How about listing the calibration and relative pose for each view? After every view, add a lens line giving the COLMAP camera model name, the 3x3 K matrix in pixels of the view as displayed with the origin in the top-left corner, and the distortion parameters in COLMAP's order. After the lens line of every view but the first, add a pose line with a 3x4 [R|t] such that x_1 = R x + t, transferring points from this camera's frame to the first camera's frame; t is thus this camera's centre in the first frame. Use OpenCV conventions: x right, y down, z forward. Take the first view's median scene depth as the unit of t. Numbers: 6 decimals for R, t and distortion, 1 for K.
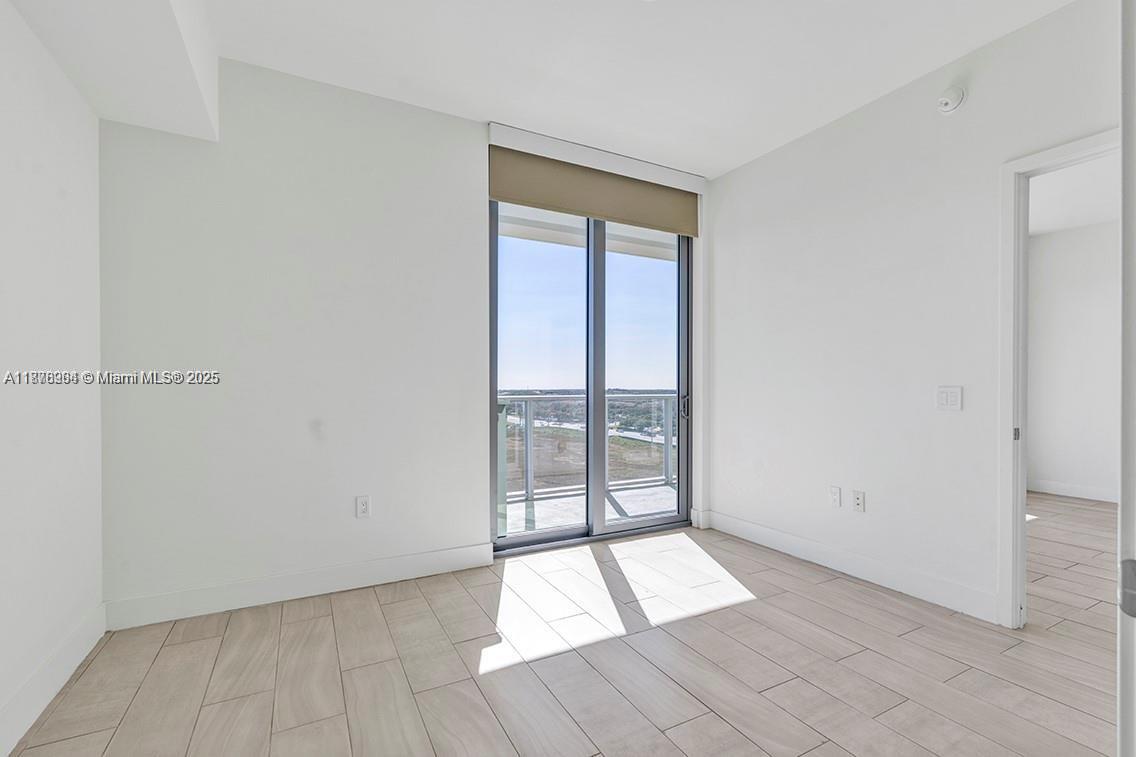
lens RADIAL K [[519.3, 0, 568.8], [0, 519.3, 384.8], [0, 0, 1]] dist [0.002712, 0.002044]
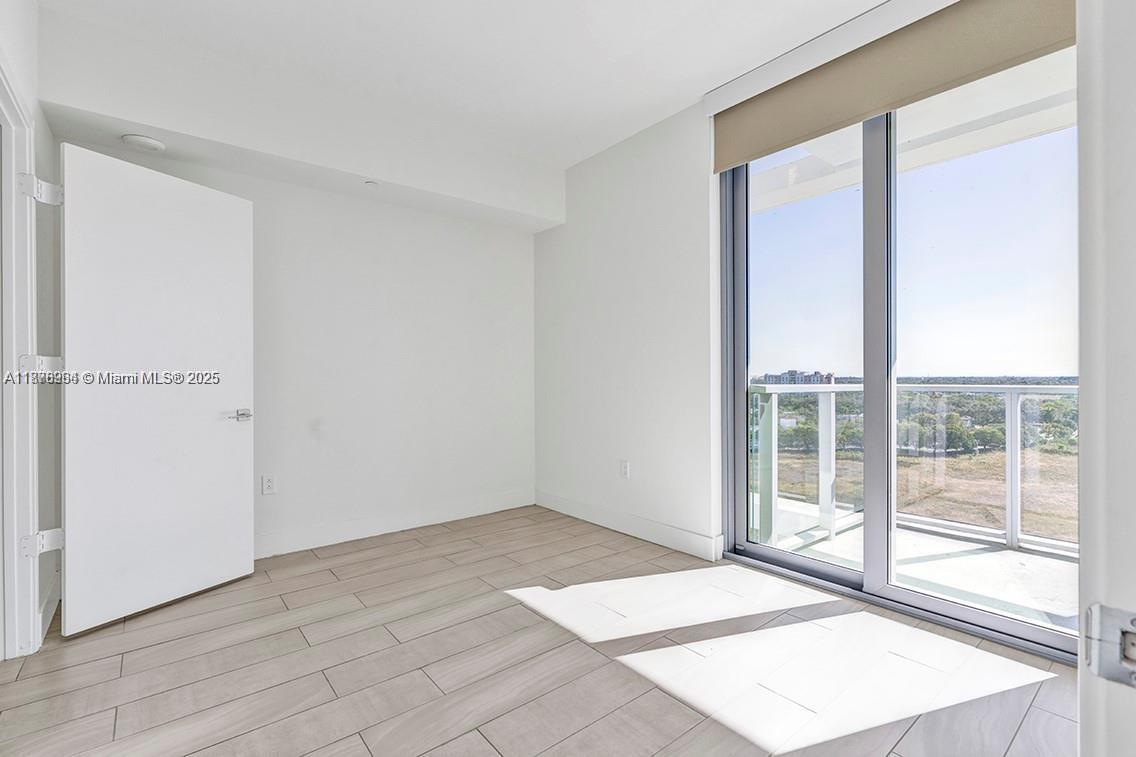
lens RADIAL K [[519.3, 0, 595.8], [0, 519.3, 380.5], [0, 0, 1]] dist [0.002712, 0.002044]
pose [[0.219423, 0.010929, -0.975569, 0.830669], [0.005872, 0.999904, 0.012522, 0.003348], [0.975612, -0.008477, 0.219338, 0.672118]]
